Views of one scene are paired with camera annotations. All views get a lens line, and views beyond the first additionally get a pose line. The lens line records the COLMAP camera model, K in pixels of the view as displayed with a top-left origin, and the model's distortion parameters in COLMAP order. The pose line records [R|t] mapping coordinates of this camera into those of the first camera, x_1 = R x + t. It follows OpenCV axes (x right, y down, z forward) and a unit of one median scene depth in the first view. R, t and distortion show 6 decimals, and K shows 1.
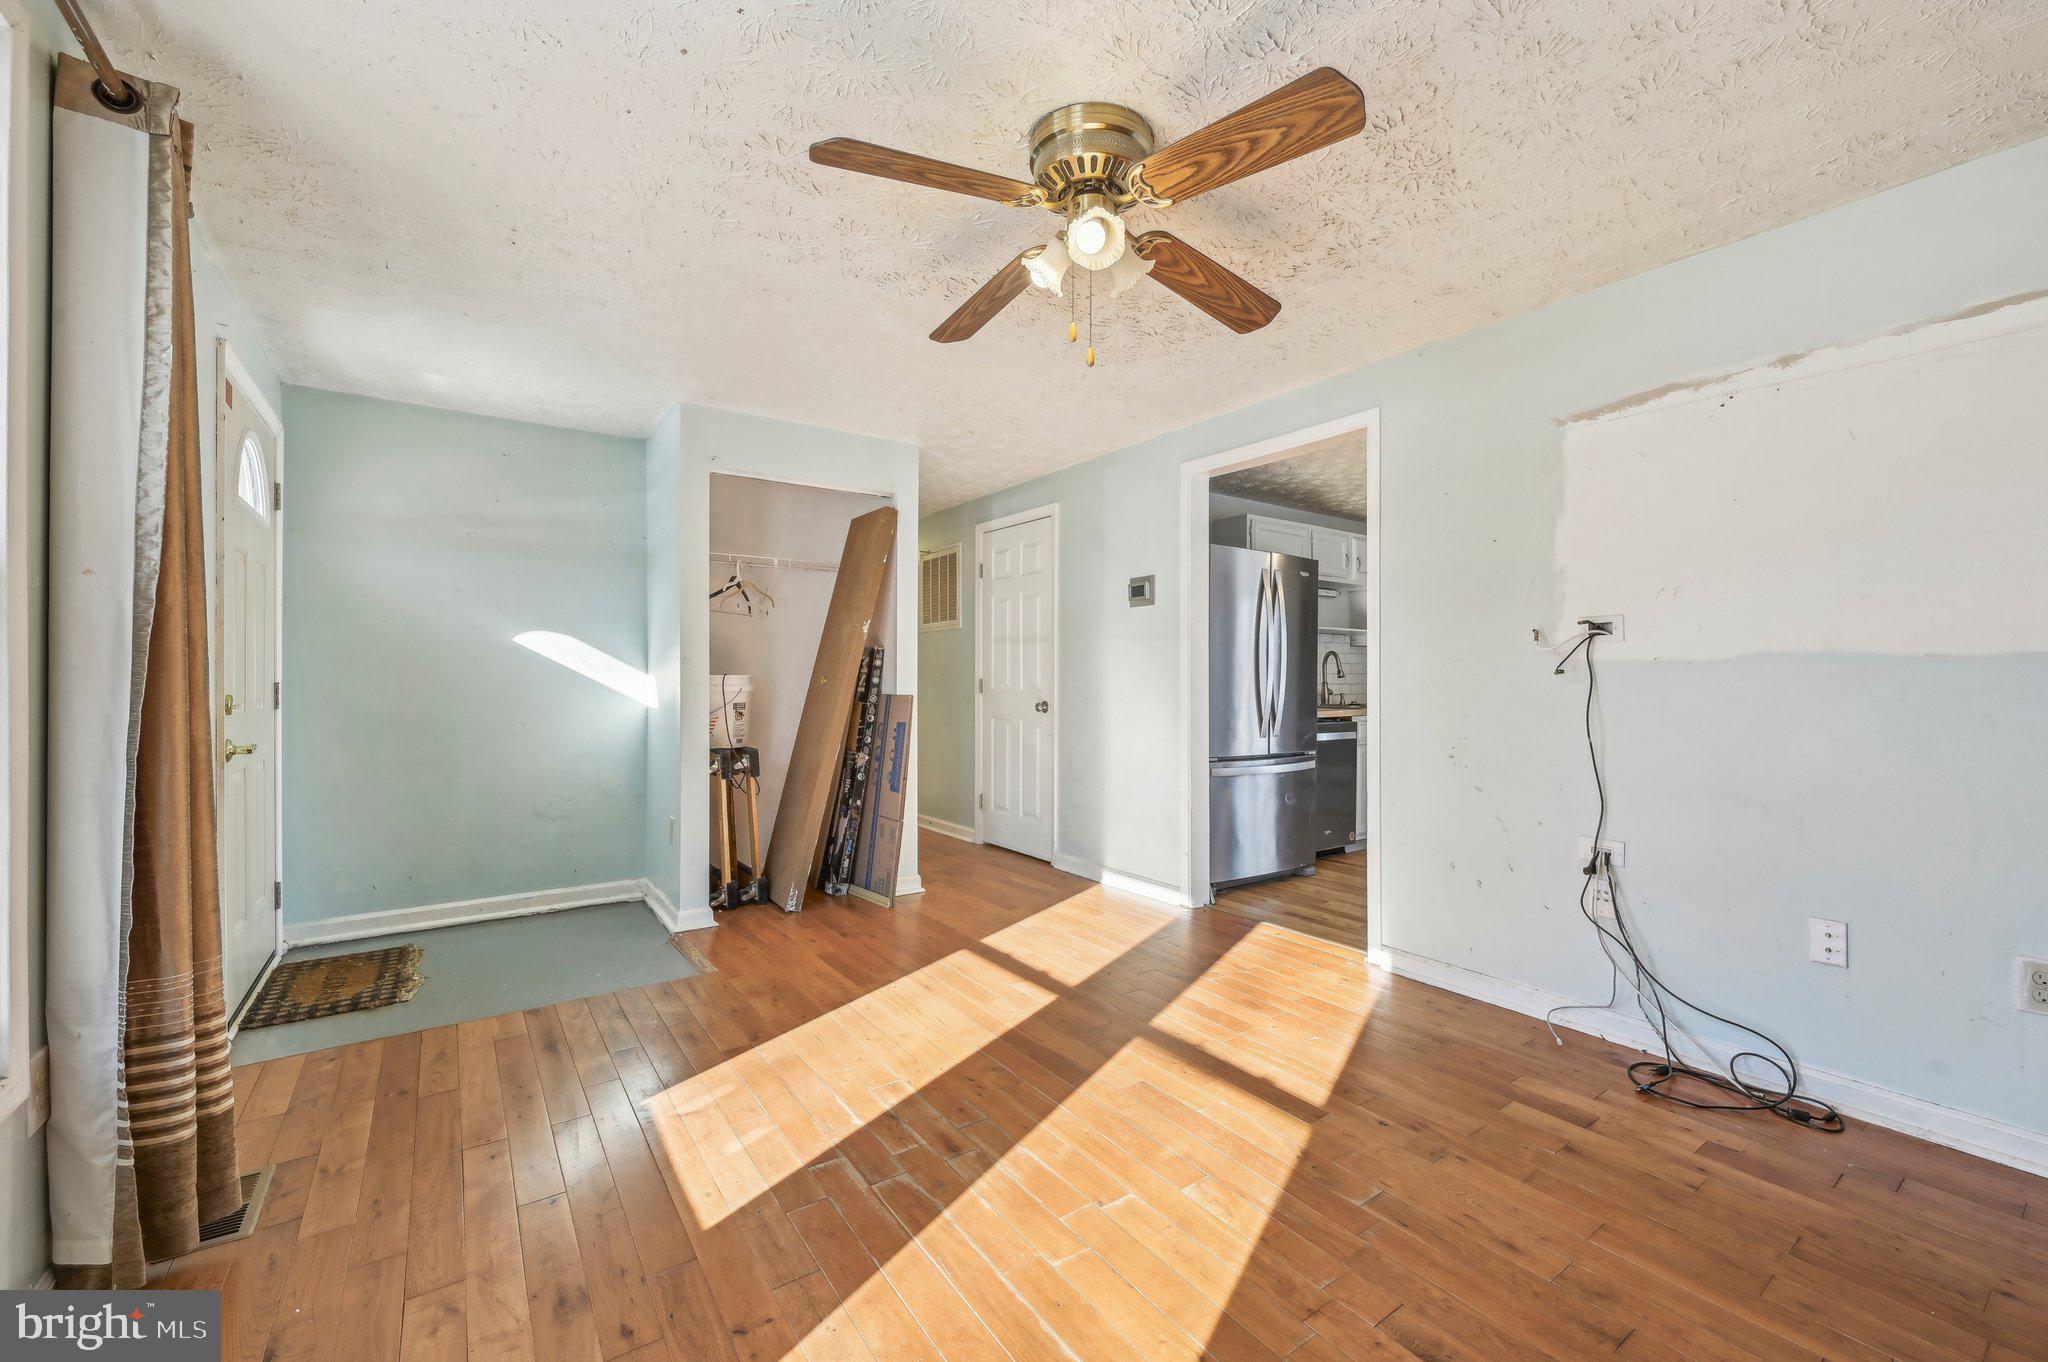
lens RADIAL K [[830.7, 0, 1044.2], [0, 830.7, 680.2], [0, 0, 1]] dist [0.001819, -0.000682]
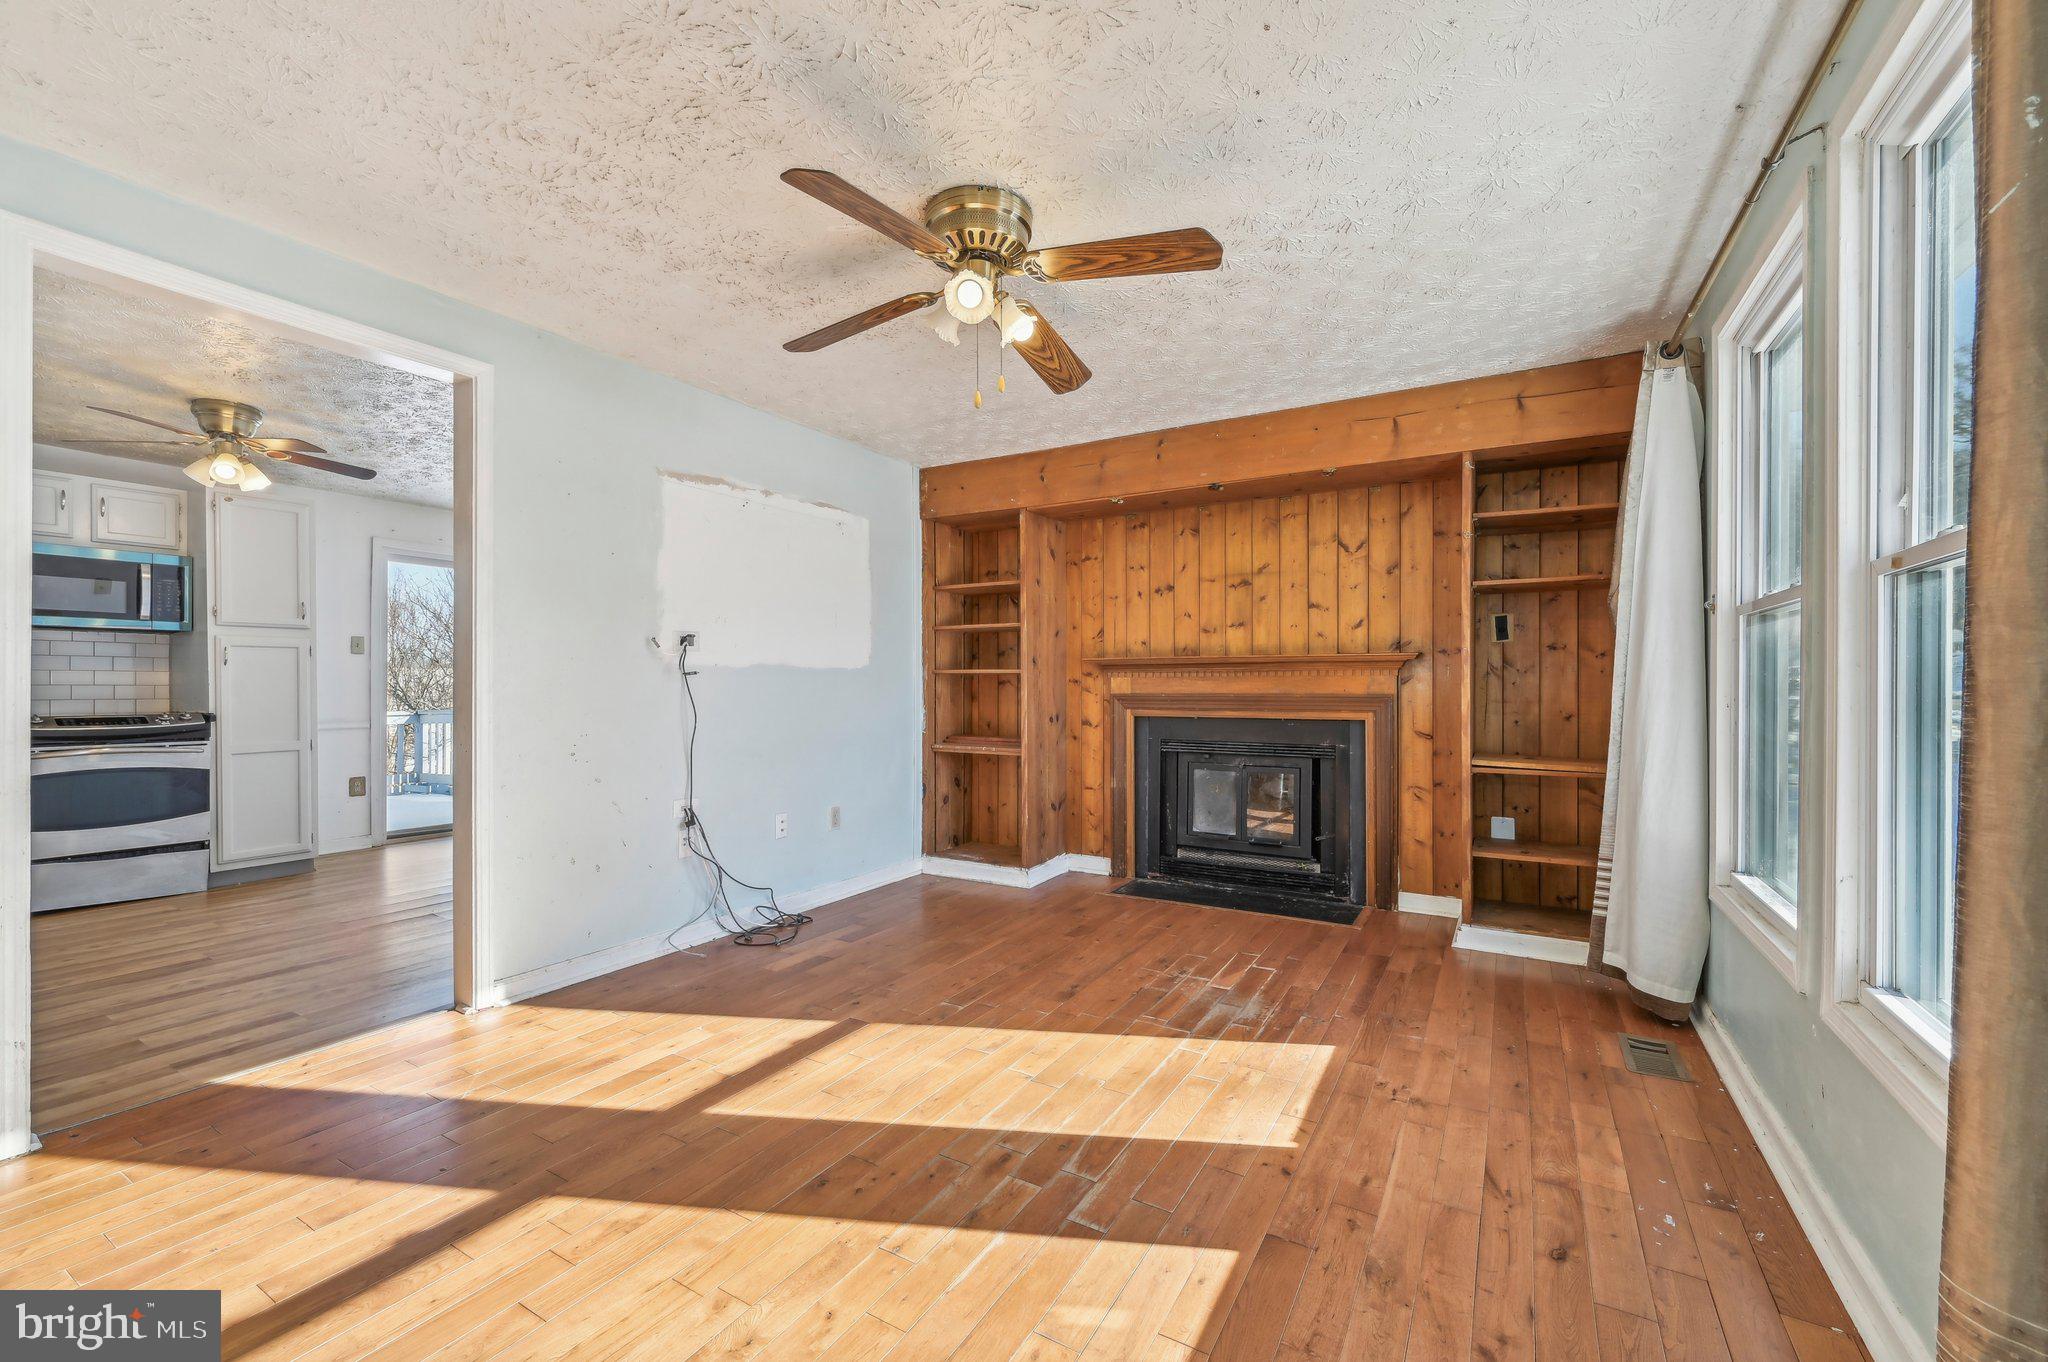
lens RADIAL K [[830.7, 0, 1025.1], [0, 830.7, 680.5], [0, 0, 1]] dist [0.001819, -0.000682]
pose [[-0.402443, 0.003815, 0.915437, -0.804608], [0.001069, 0.999993, -0.003697, 0.007512], [-0.915445, -0.000510, -0.402444, 1.092592]]
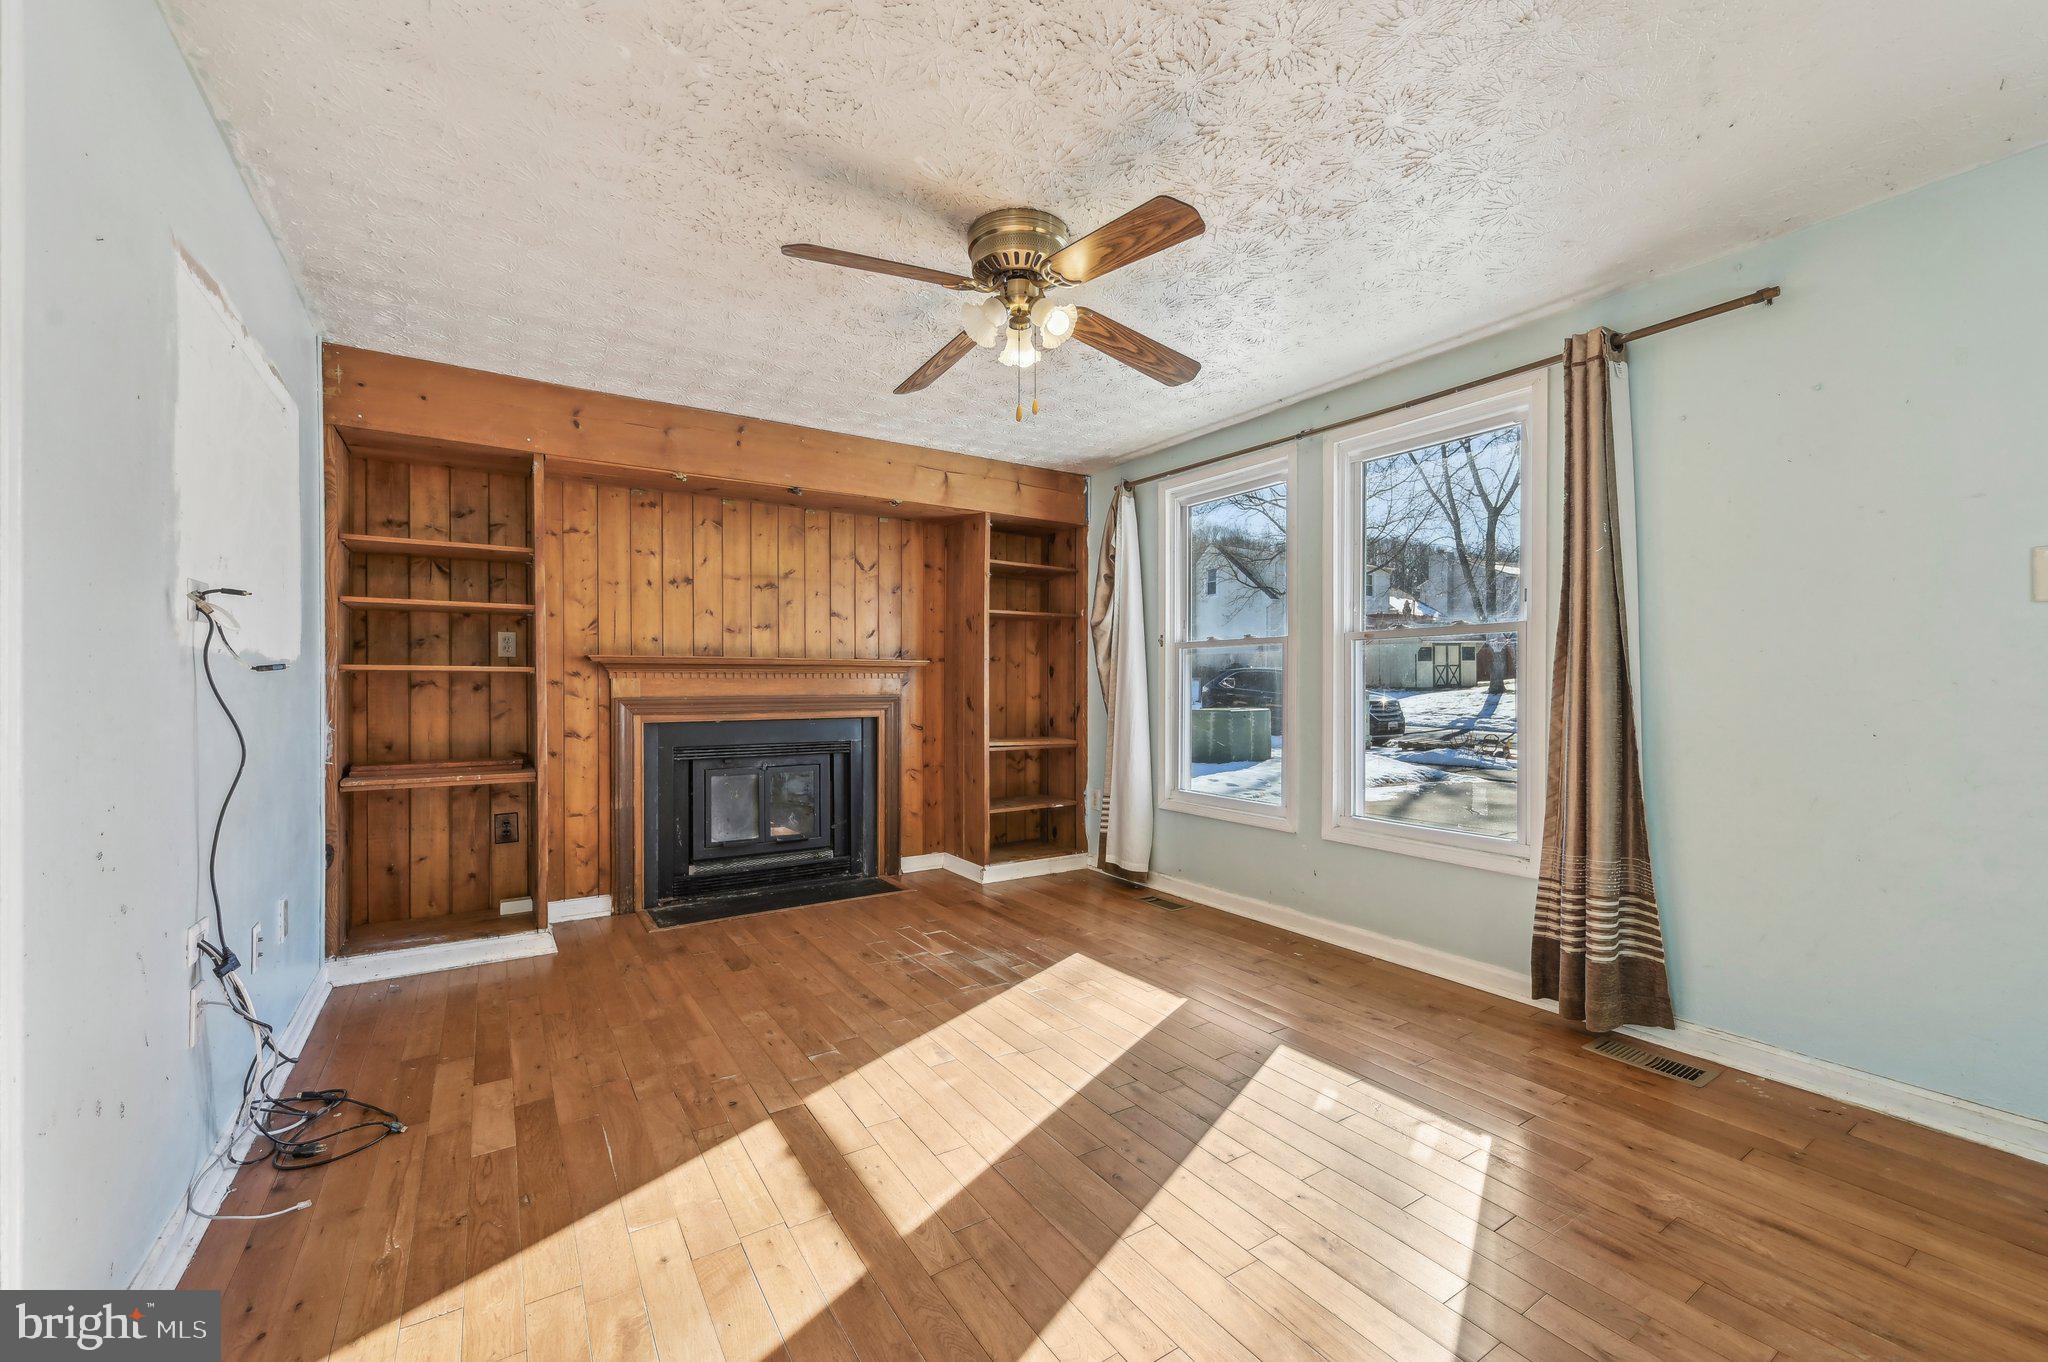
lens RADIAL K [[830.7, 0, 1042.9], [0, 830.7, 685.5], [0, 0, 1]] dist [0.001819, -0.000682]
pose [[-0.999356, -0.000087, 0.035875, -0.018626], [0.000011, 0.999996, 0.002744, 0.003118], [-0.035875, 0.002743, -0.999353, 1.714235]]
